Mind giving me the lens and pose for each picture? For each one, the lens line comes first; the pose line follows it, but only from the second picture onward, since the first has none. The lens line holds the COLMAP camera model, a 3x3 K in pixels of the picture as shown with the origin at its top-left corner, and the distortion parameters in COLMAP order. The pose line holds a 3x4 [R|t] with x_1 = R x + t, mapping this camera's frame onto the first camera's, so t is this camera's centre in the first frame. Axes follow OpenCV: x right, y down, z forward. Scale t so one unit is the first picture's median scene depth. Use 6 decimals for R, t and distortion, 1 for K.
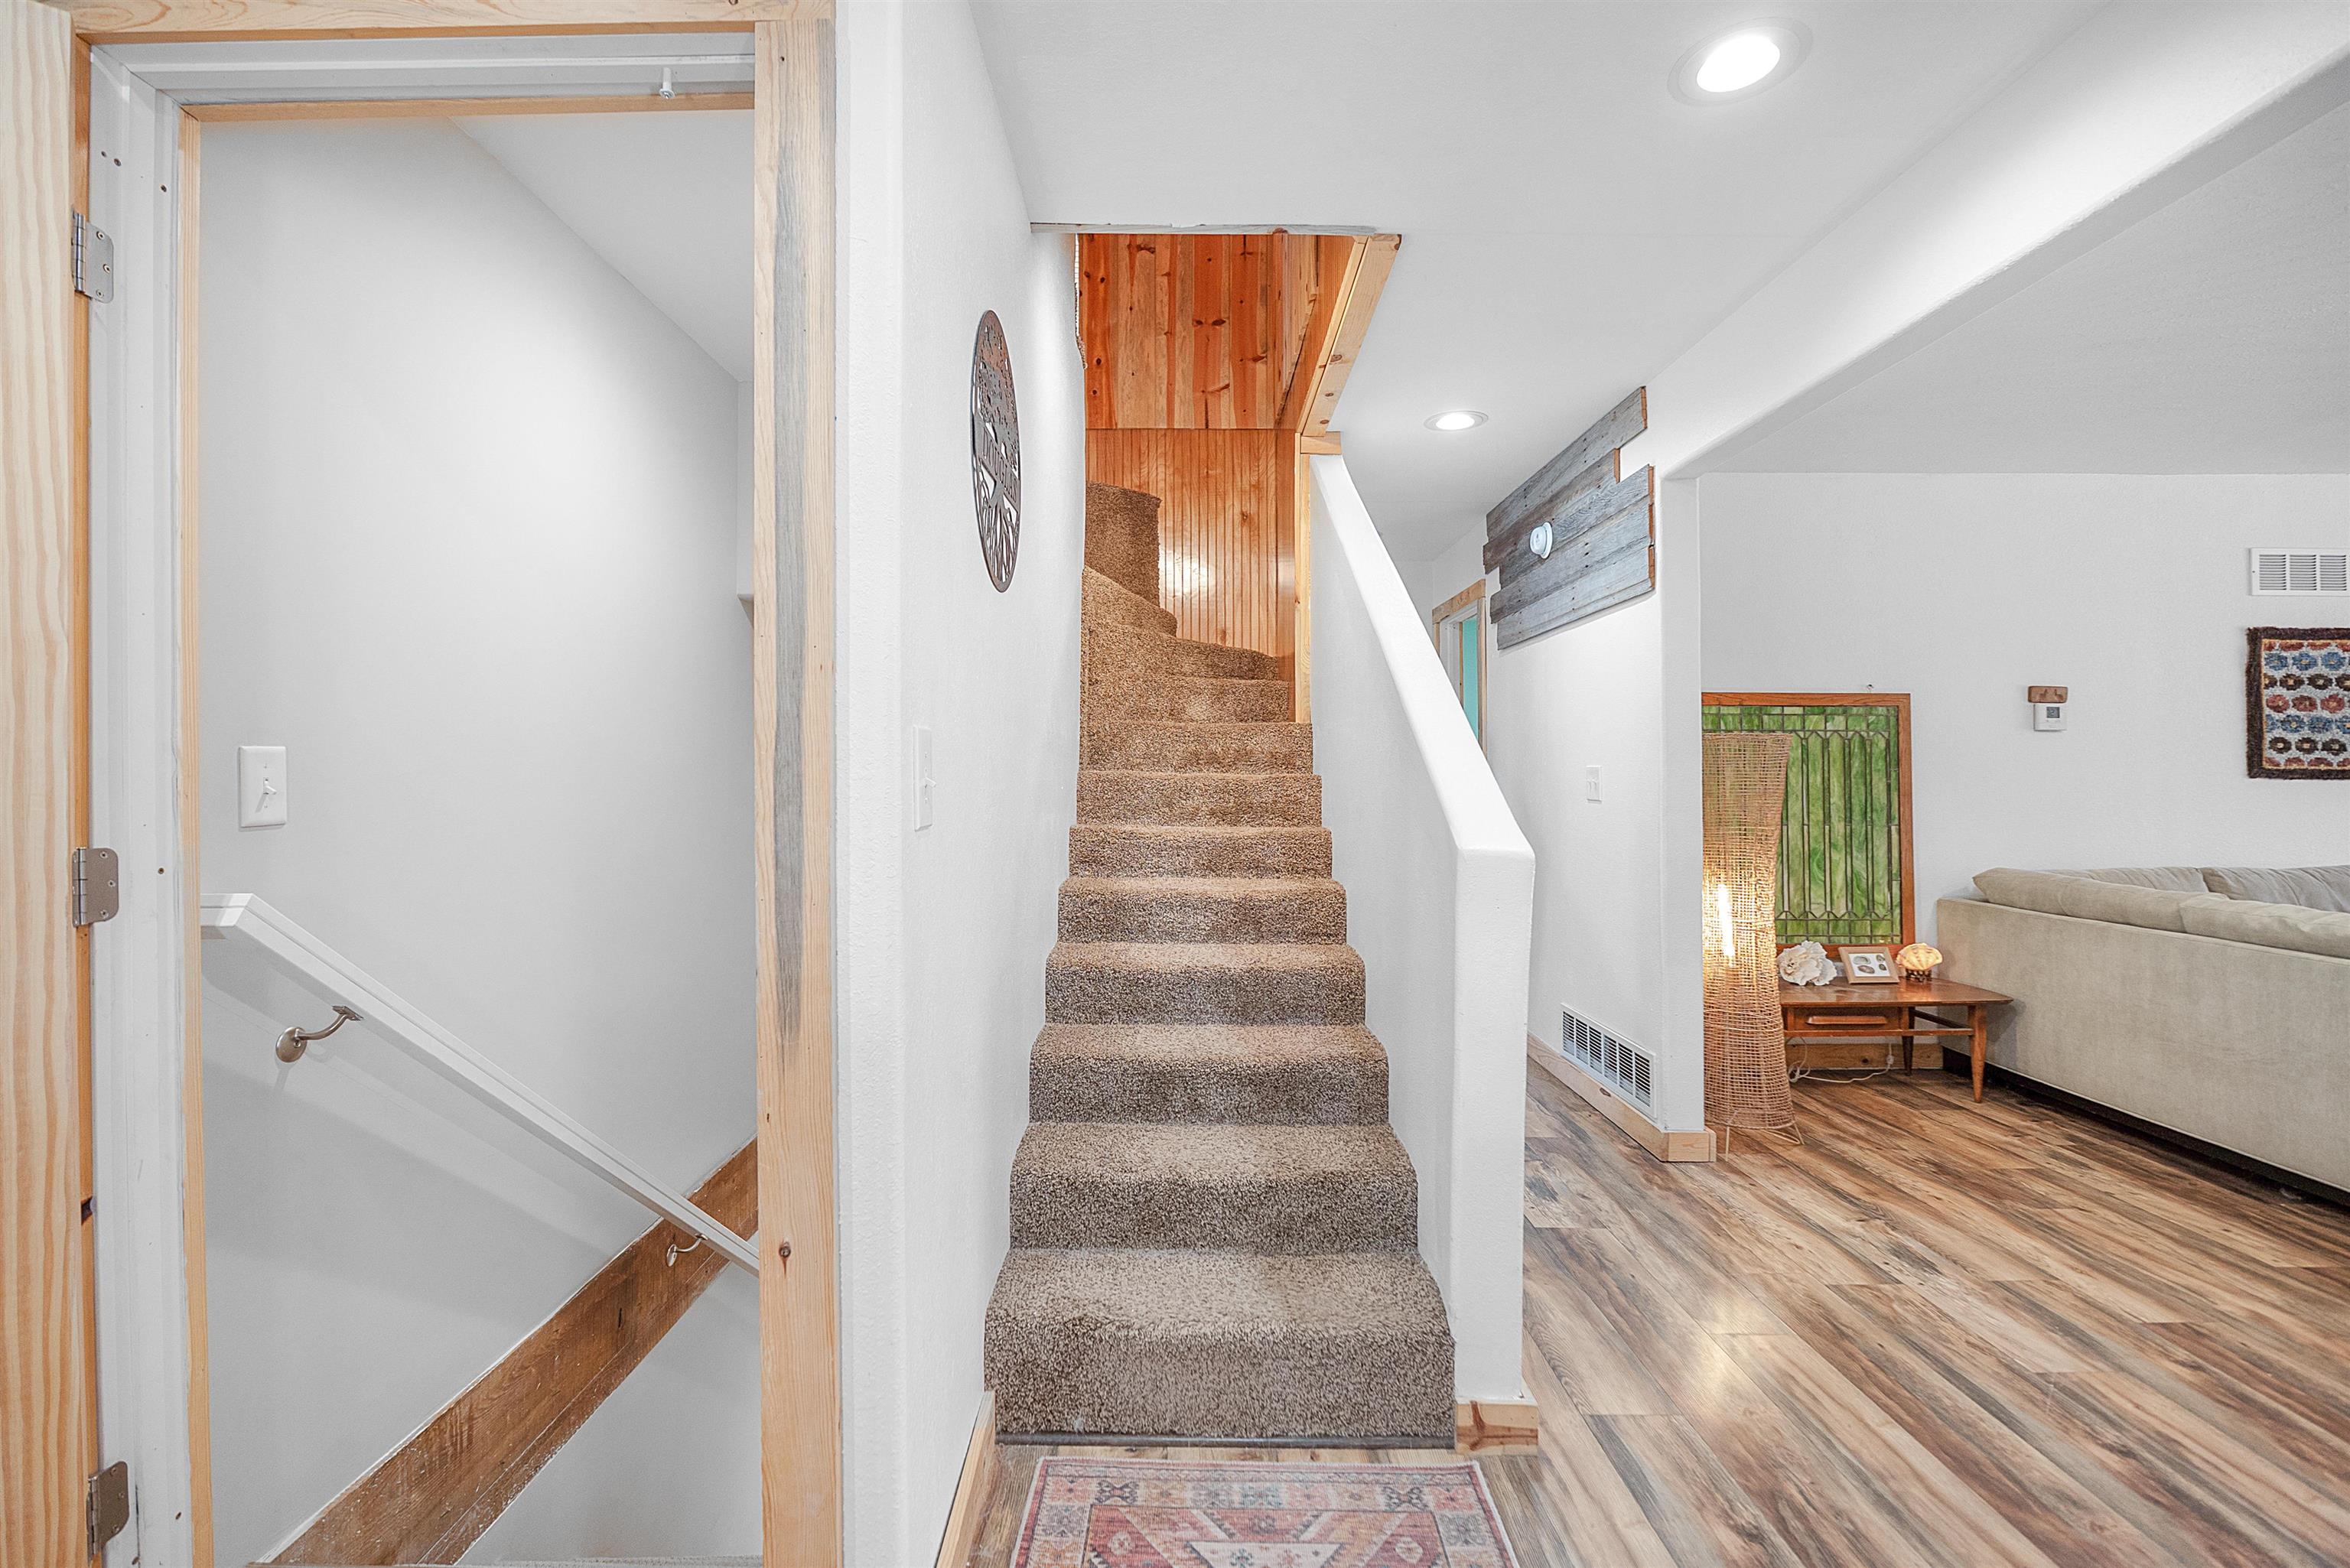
lens RADIAL K [[1013.4, 0, 1184.3], [0, 1013.4, 769.7], [0, 0, 1]] dist [-0.015267, 0.001420]
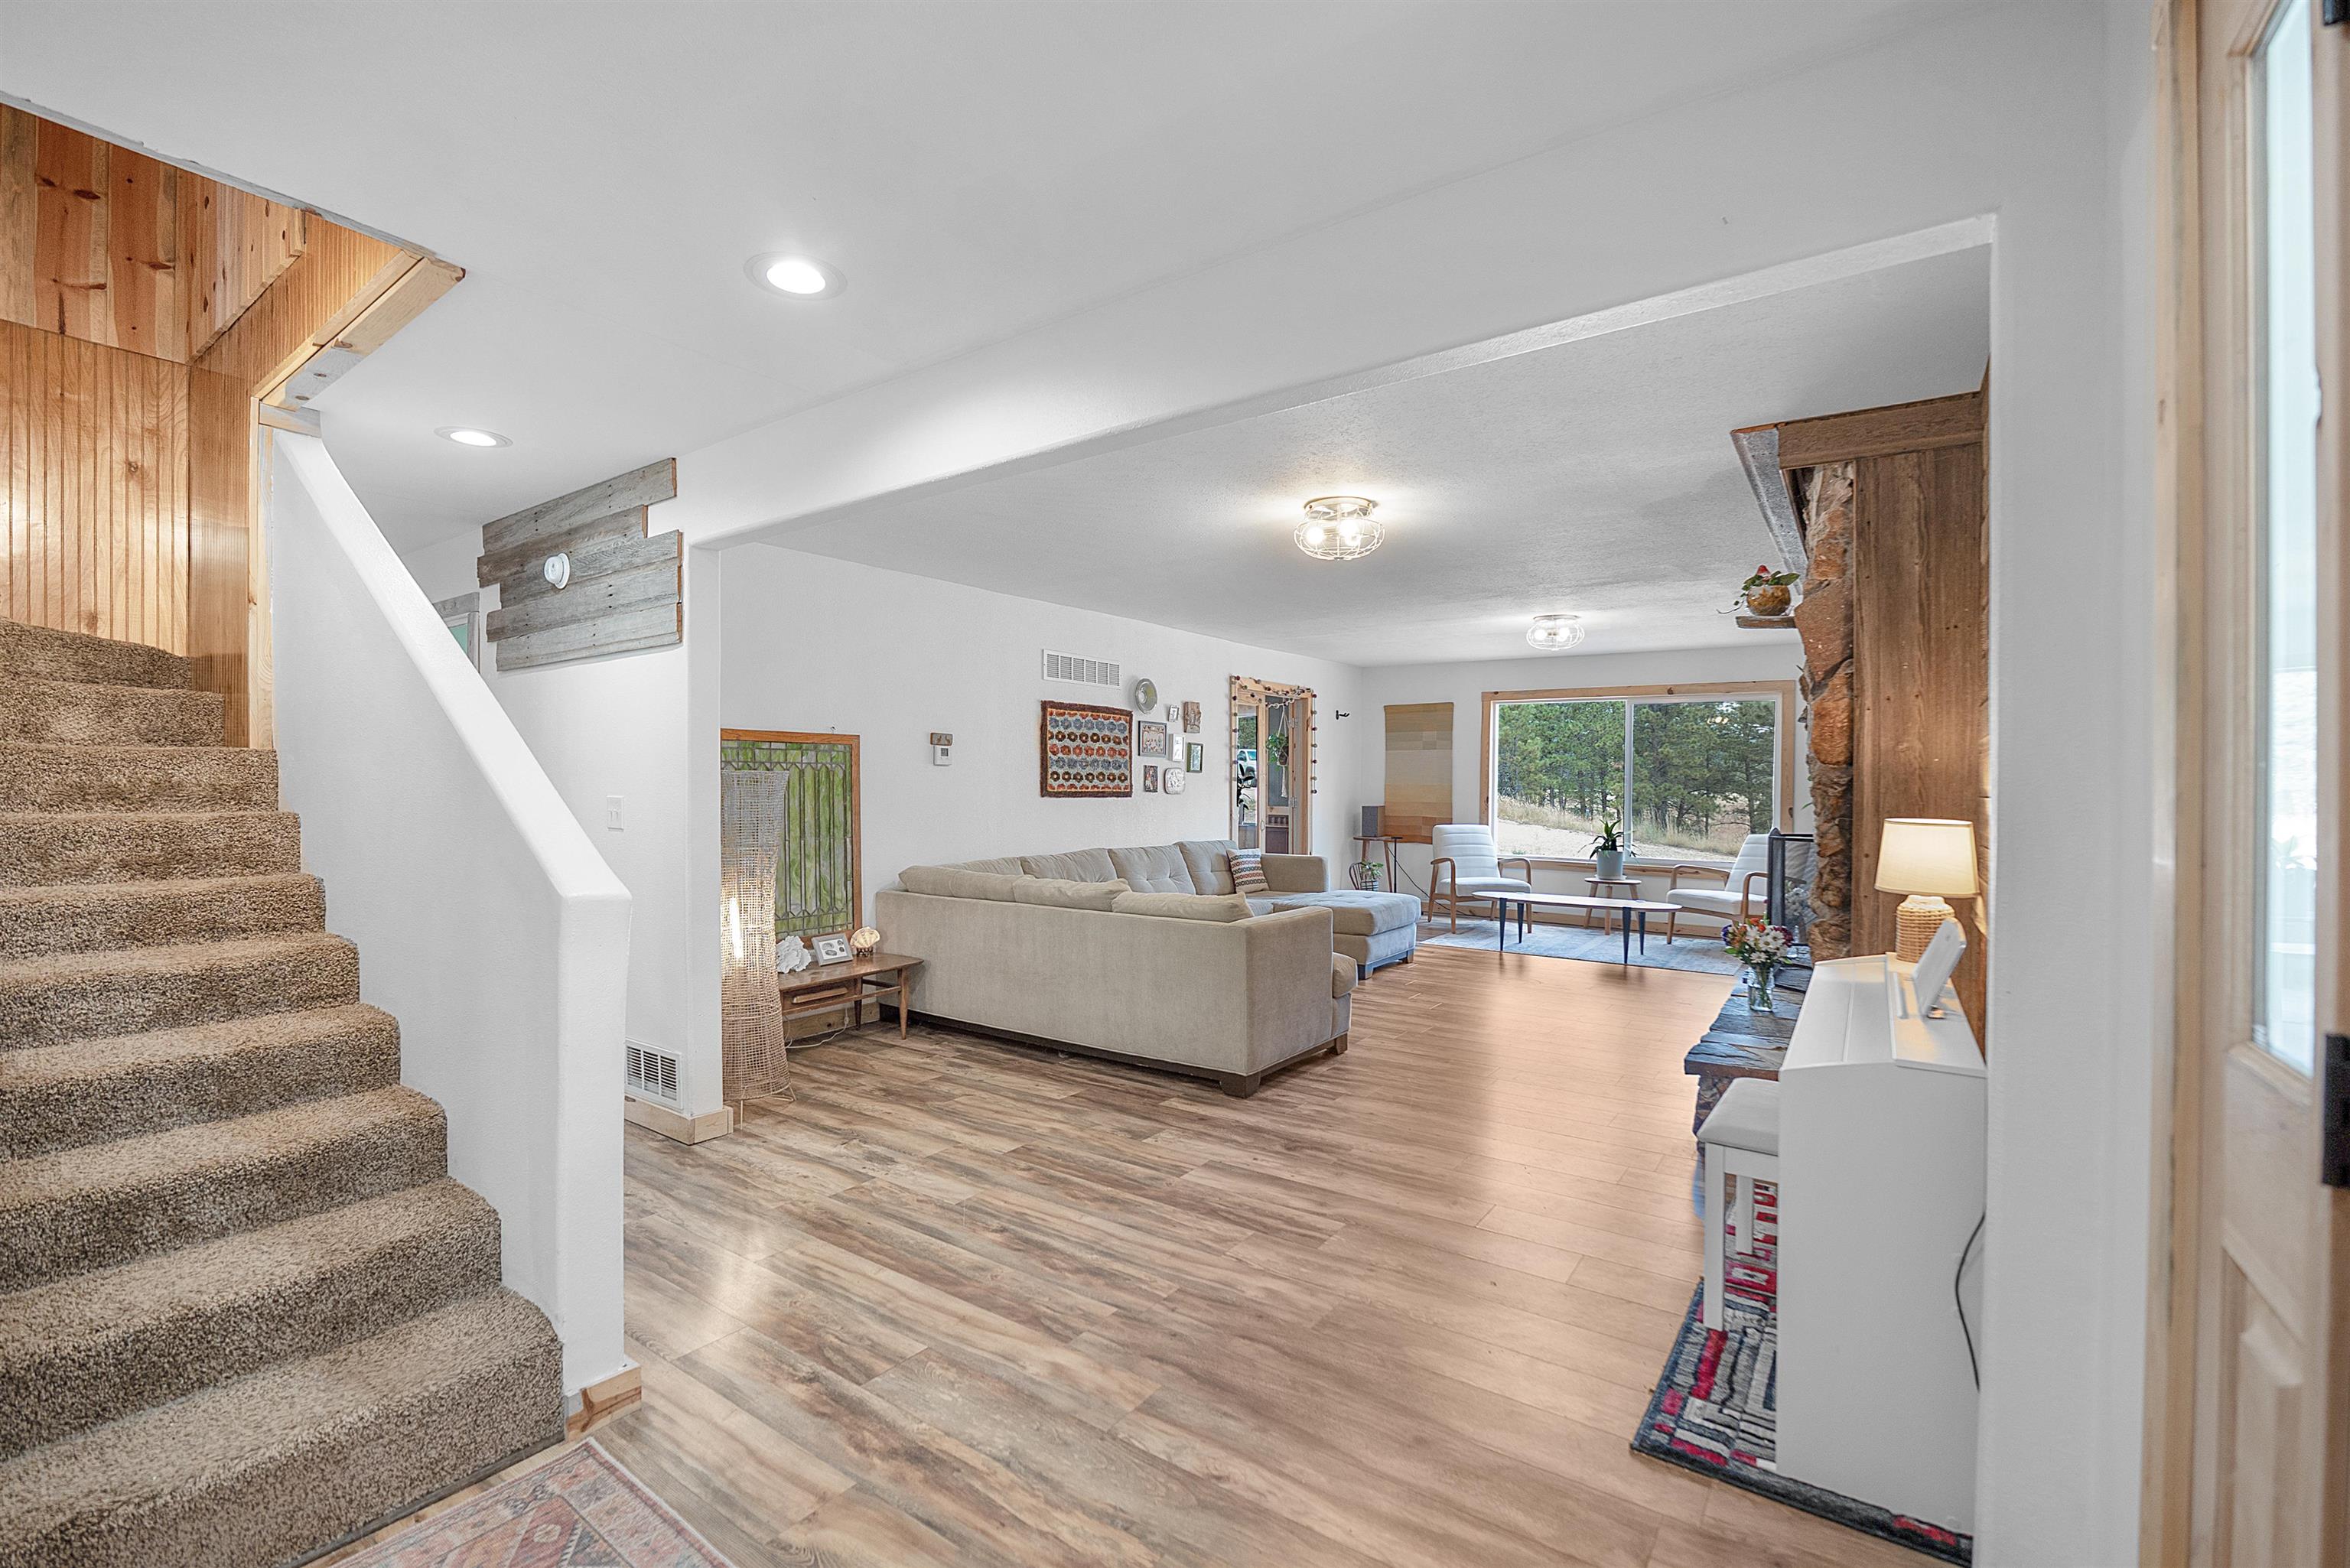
lens RADIAL K [[1013.4, 0, 1171.1], [0, 1013.4, 791.8], [0, 0, 1]] dist [-0.015267, 0.001420]
pose [[0.574579, -0.007170, 0.818418, -0.143516], [-0.008519, 0.999855, 0.014740, -0.032958], [-0.818405, -0.015442, 0.574435, -0.095881]]
